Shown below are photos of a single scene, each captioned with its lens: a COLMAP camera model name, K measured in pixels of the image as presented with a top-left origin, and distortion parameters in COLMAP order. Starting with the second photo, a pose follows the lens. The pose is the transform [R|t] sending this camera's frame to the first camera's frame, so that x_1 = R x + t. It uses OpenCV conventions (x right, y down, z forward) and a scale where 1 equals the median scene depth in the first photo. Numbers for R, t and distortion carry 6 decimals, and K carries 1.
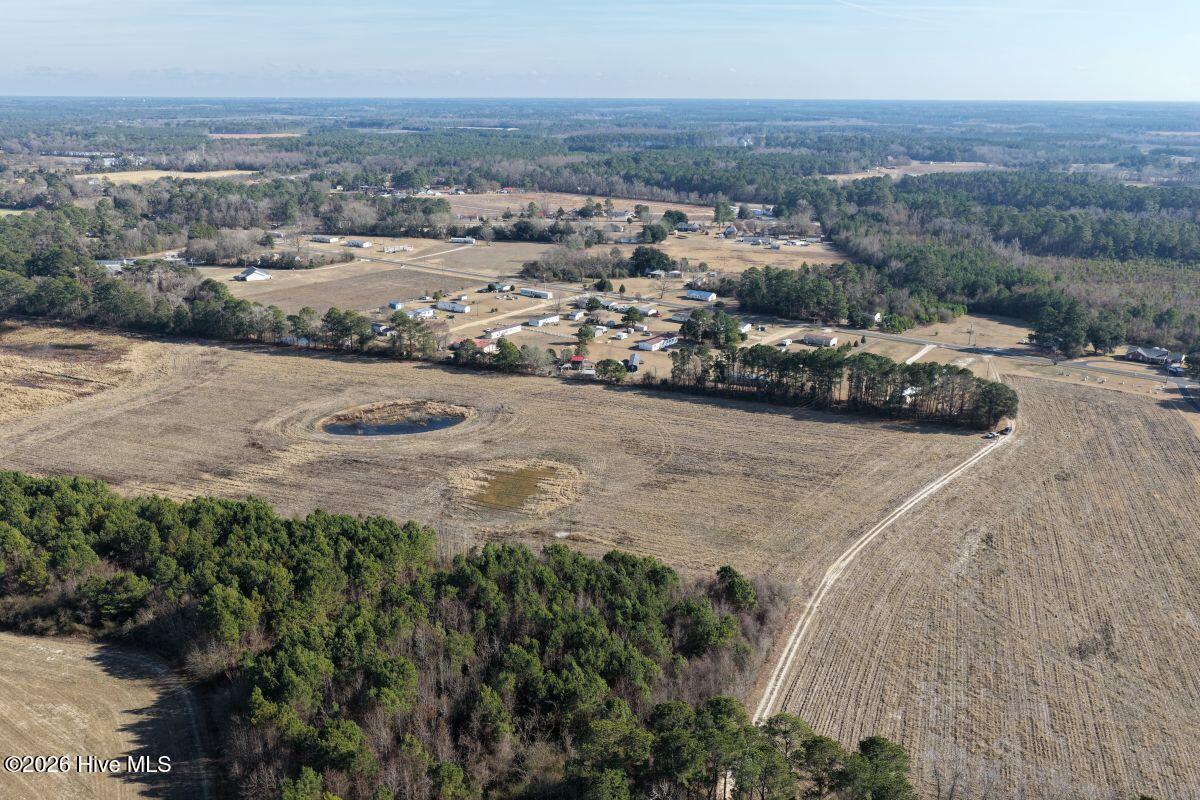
lens RADIAL K [[1092.3, 0, 623.3], [0, 1092.3, 400.4], [0, 0, 1]] dist [-0.008766, 0.028040]
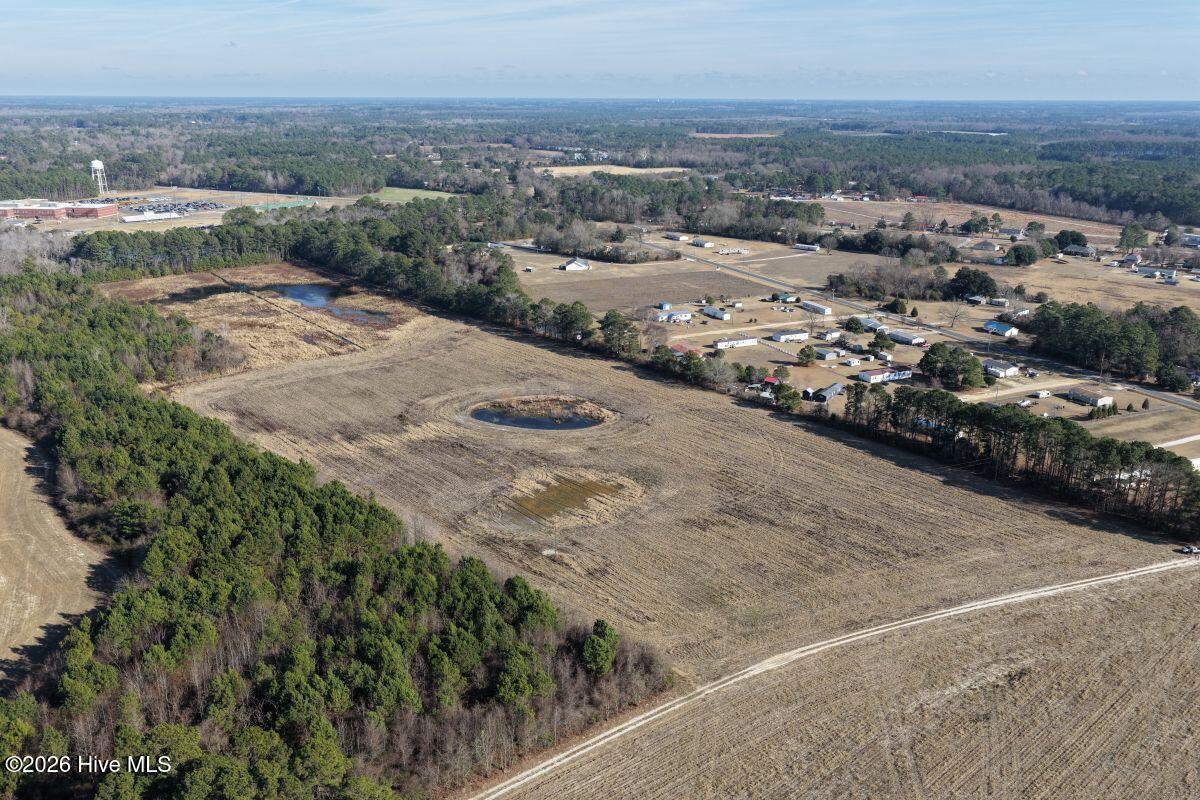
lens RADIAL K [[1092.3, 0, 623.3], [0, 1092.3, 400.4], [0, 0, 1]] dist [-0.008766, 0.028040]
pose [[0.857722, 0.138973, -0.494974, 0.250679], [-0.140080, 0.989518, 0.035085, -0.028767], [0.494662, 0.039243, 0.868199, 0.106061]]
